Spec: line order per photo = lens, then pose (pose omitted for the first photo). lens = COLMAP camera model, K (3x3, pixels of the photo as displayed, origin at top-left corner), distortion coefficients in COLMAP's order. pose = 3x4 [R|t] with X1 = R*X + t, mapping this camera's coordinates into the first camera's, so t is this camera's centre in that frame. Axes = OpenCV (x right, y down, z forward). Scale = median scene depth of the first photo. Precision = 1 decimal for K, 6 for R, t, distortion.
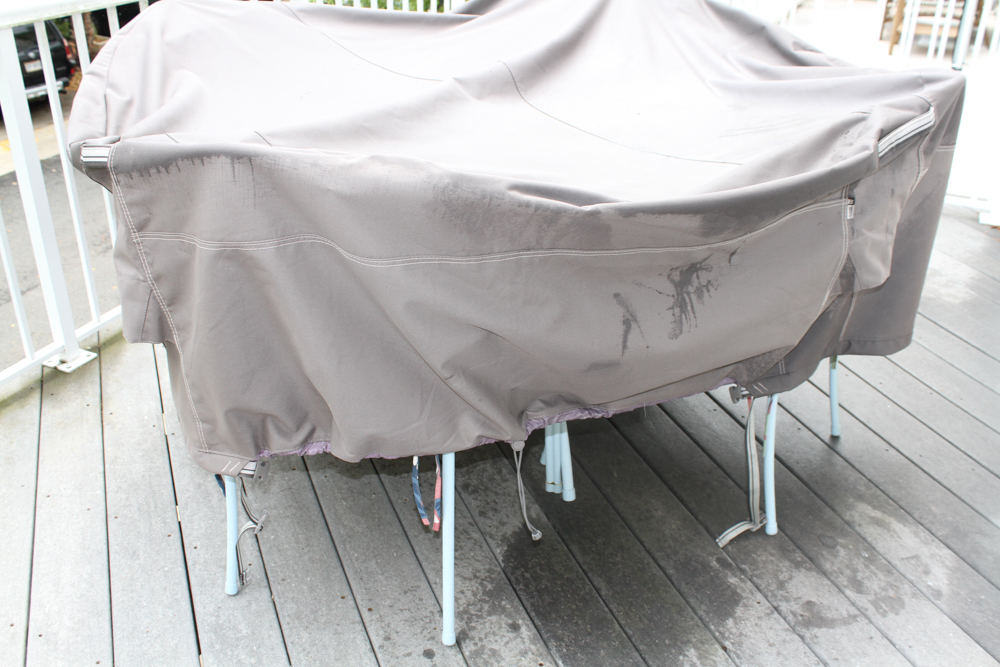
lens RADIAL K [[928.1, 0, 496.3], [0, 928.1, 335.3], [0, 0, 1]] dist [-0.070584, 0.000000]
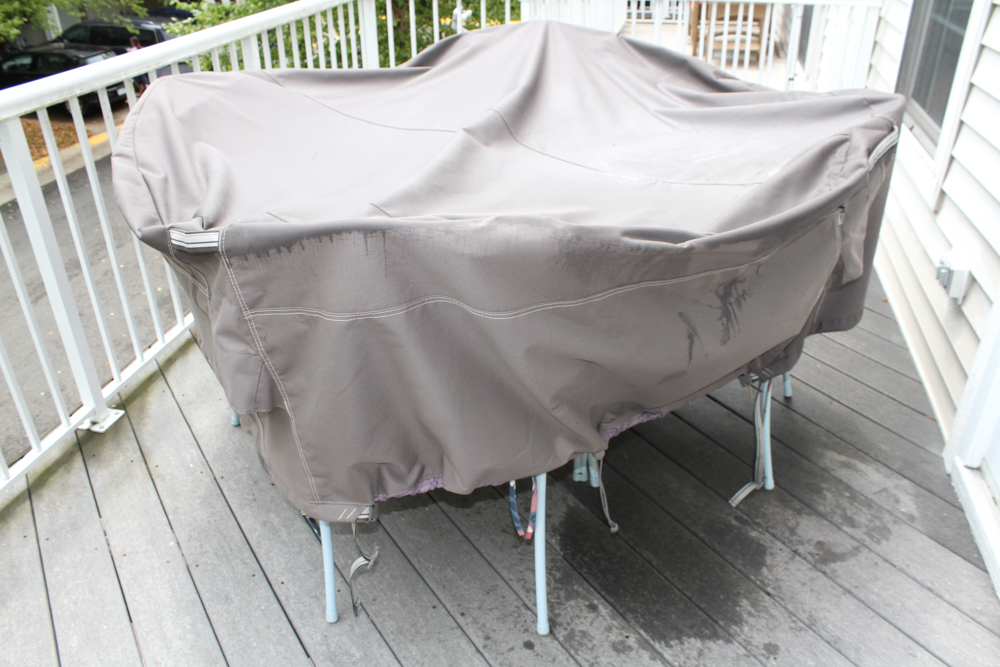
lens RADIAL K [[782.4, 0, 491.9], [0, 782.4, 342.6], [0, 0, 1]] dist [-0.100603, 0.019742]
pose [[0.981635, -0.124503, 0.144537, -0.202567], [0.120785, 0.992087, 0.034256, -0.058228], [-0.147659, -0.016169, 0.988906, 0.075987]]
